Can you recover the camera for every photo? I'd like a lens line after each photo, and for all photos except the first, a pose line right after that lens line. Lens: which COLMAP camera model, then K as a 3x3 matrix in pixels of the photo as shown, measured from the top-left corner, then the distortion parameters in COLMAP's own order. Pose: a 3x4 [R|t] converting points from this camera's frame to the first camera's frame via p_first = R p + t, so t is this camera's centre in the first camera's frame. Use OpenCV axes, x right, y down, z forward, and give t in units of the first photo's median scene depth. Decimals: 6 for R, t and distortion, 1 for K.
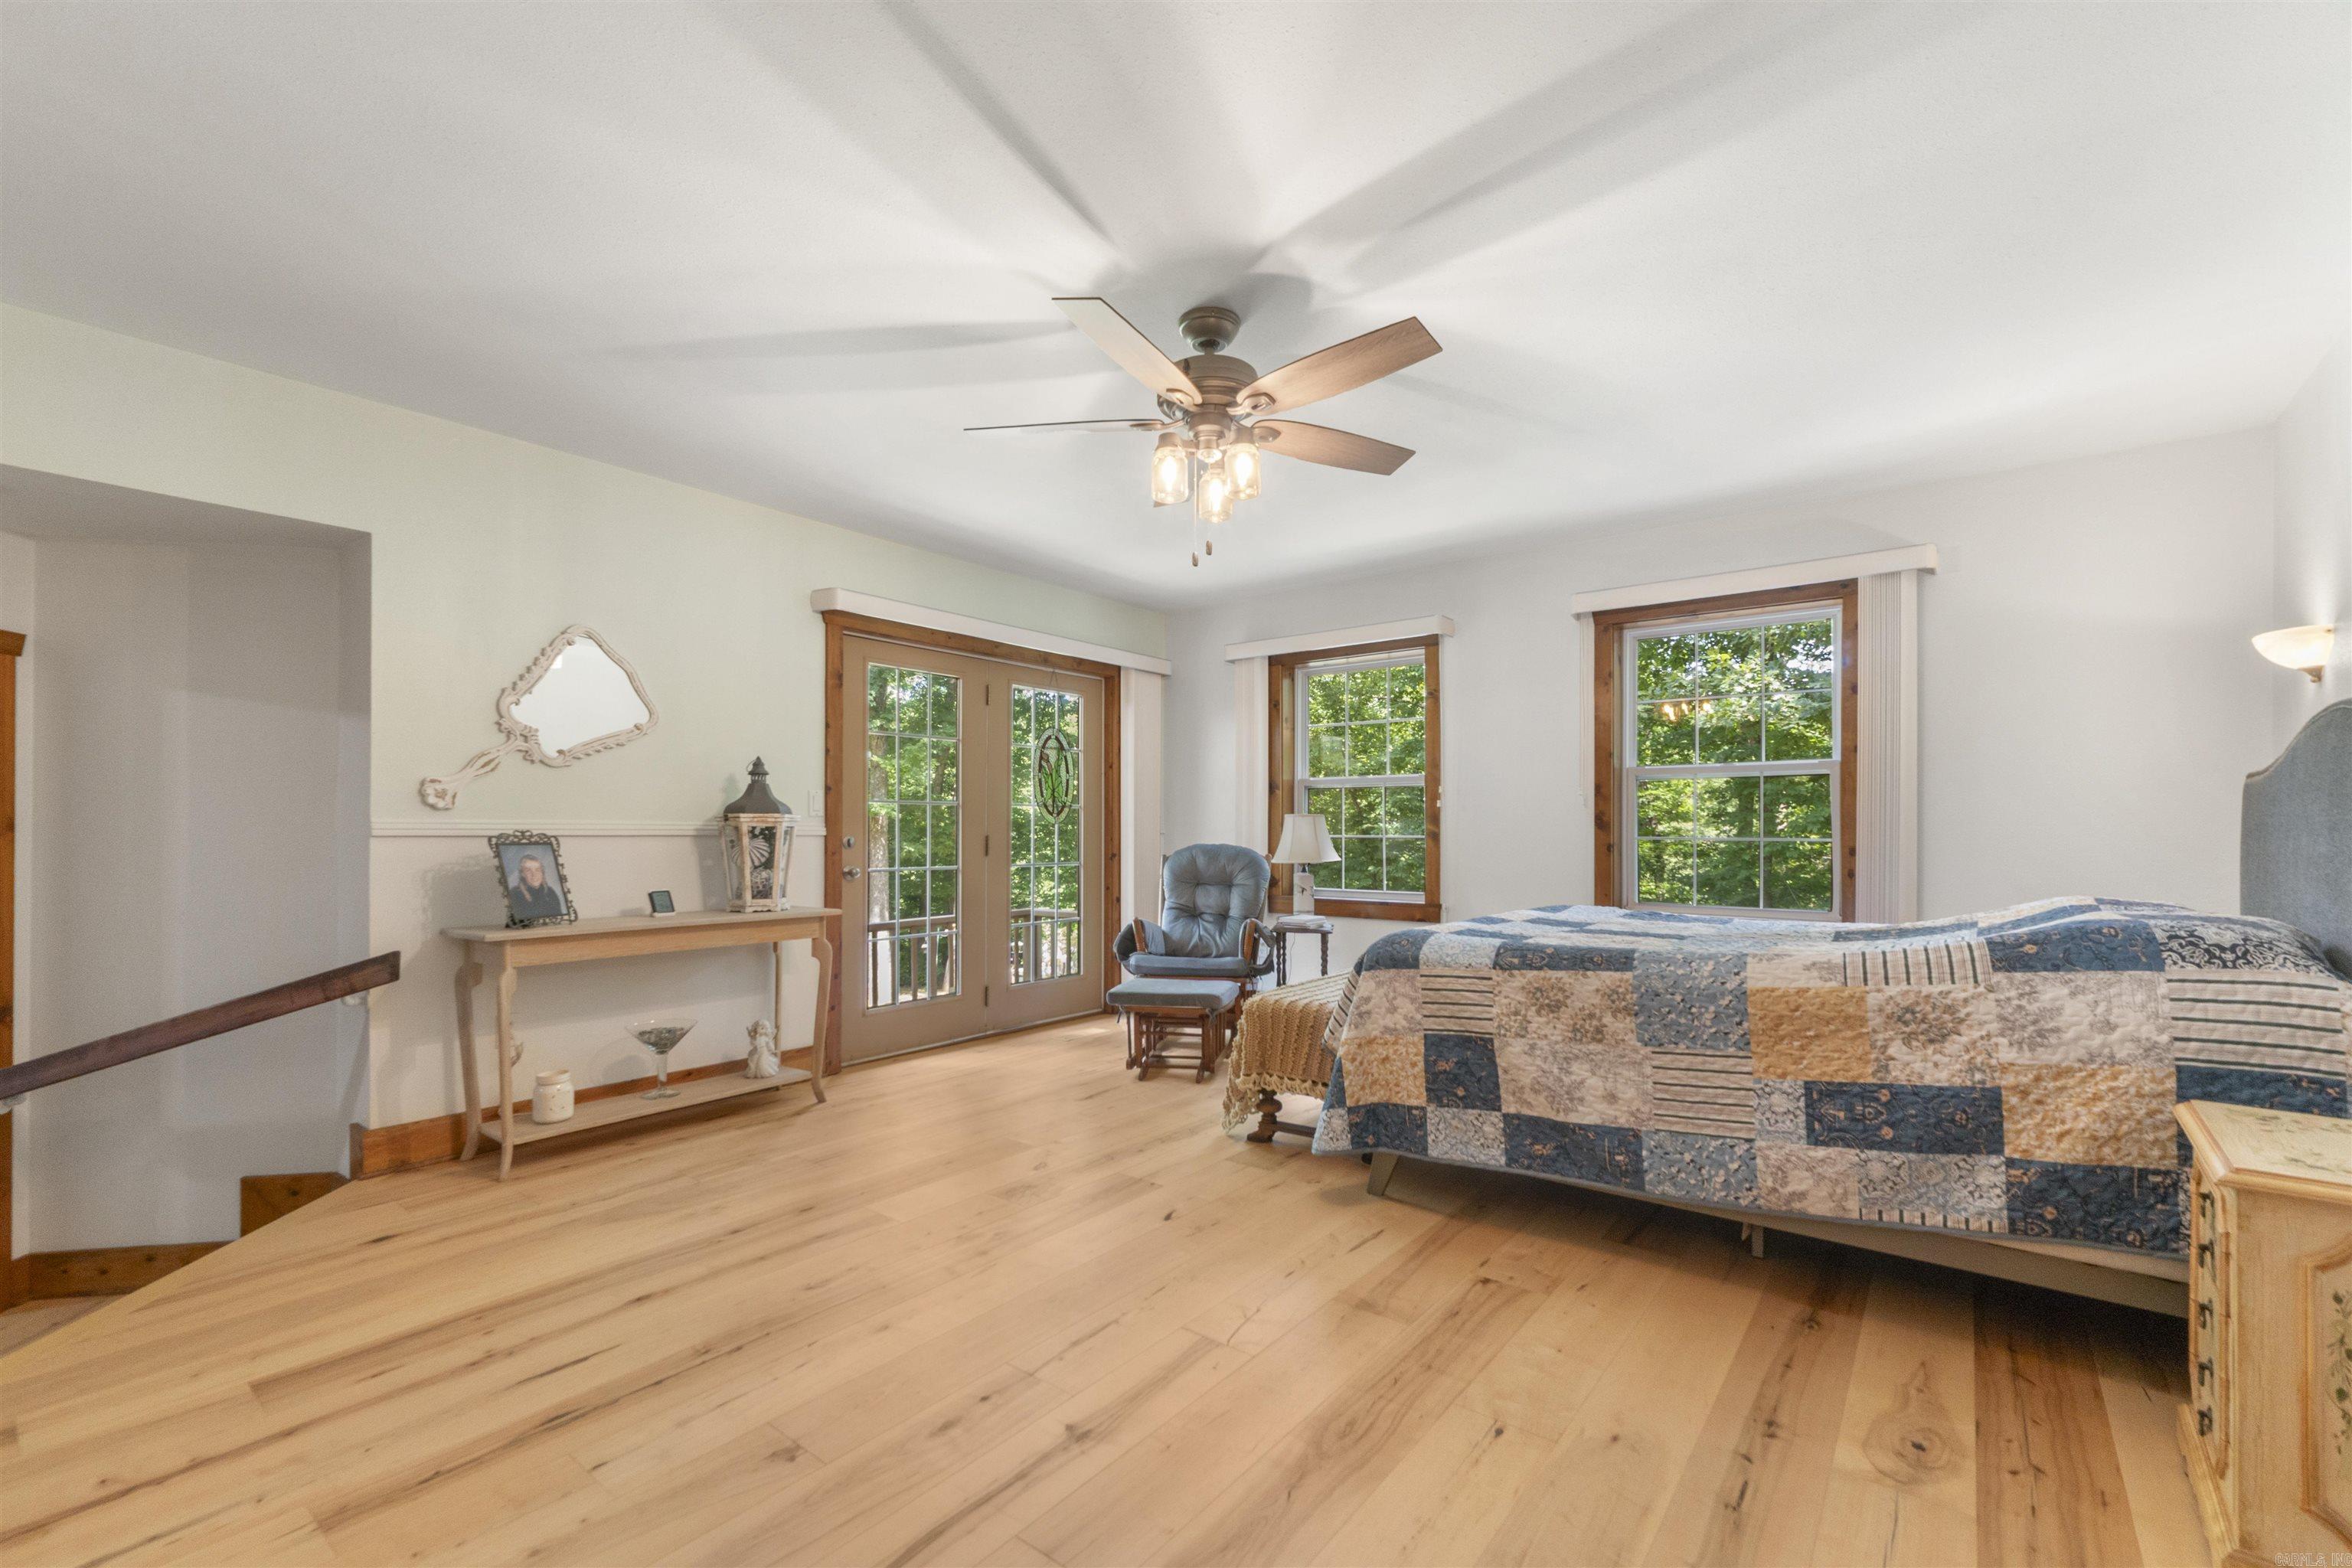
lens RADIAL K [[999.6, 0, 1185.5], [0, 999.6, 834.6], [0, 0, 1]] dist [0.001306, 0.005811]
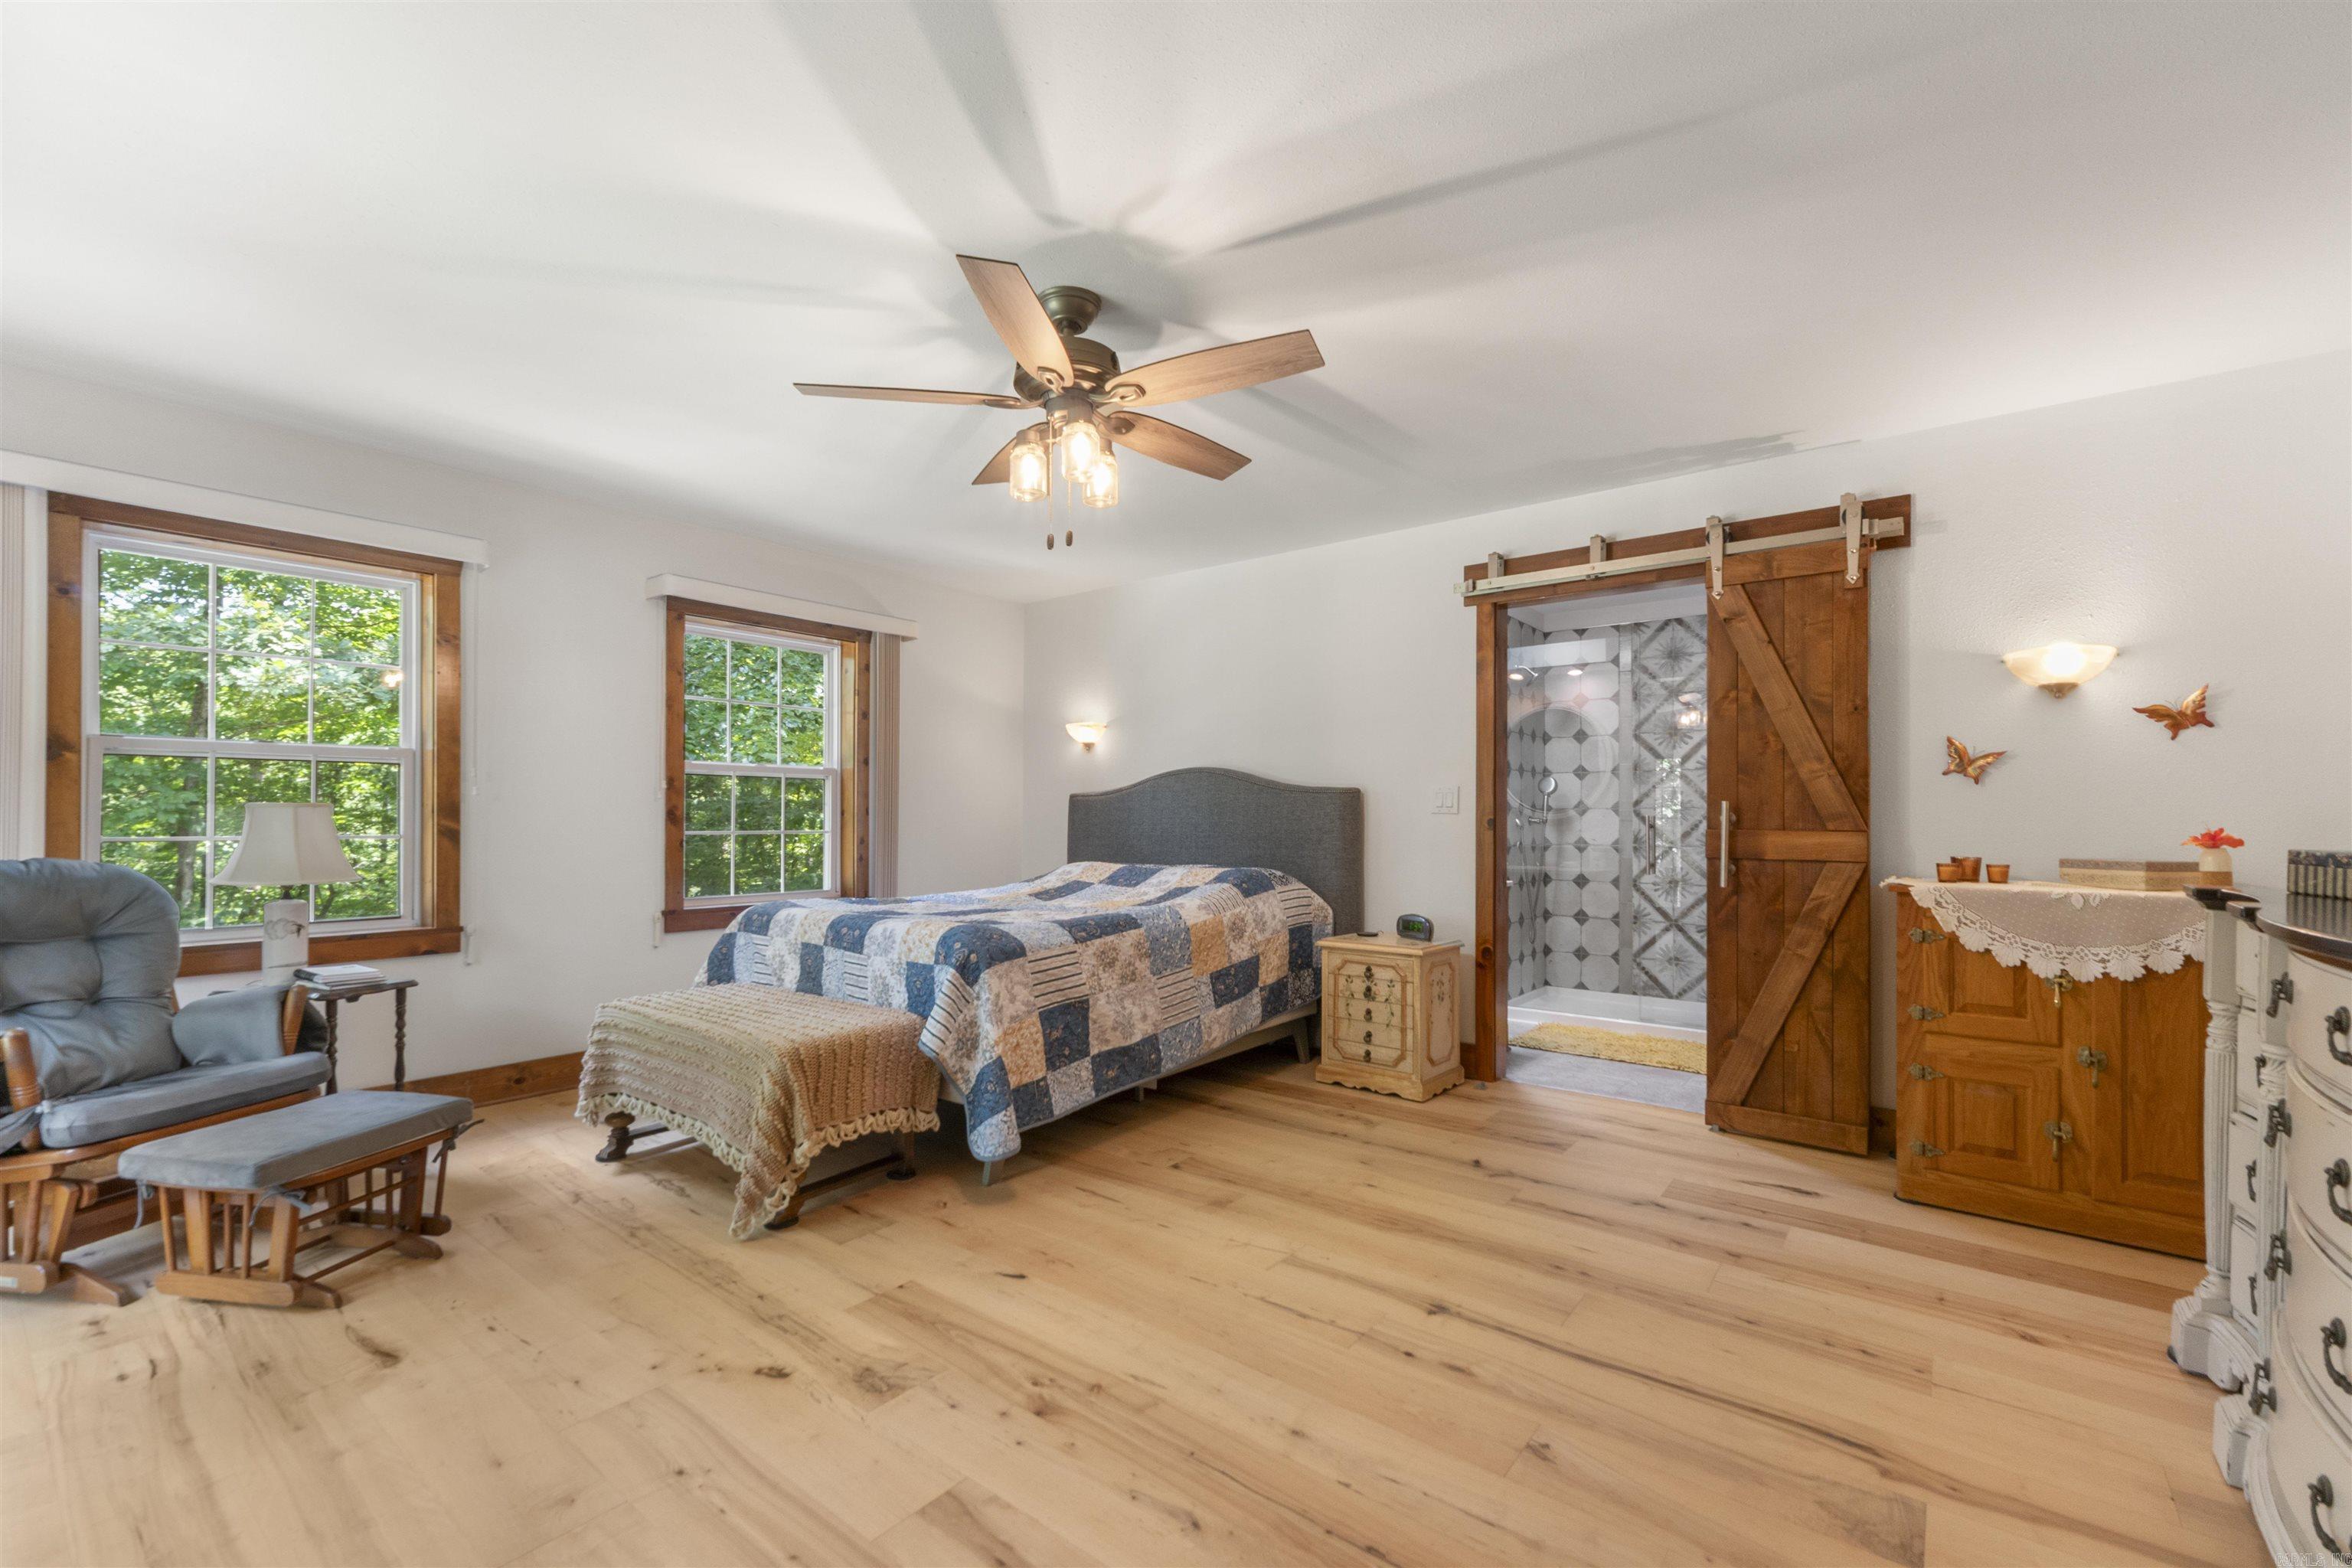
lens RADIAL K [[999.6, 0, 1166.3], [0, 999.6, 817.5], [0, 0, 1]] dist [0.001306, 0.005811]
pose [[-0.004556, 0.000827, 0.999989, -0.946541], [0.000901, 0.999999, -0.000823, -0.019310], [-0.999989, 0.000897, -0.004556, 0.924290]]
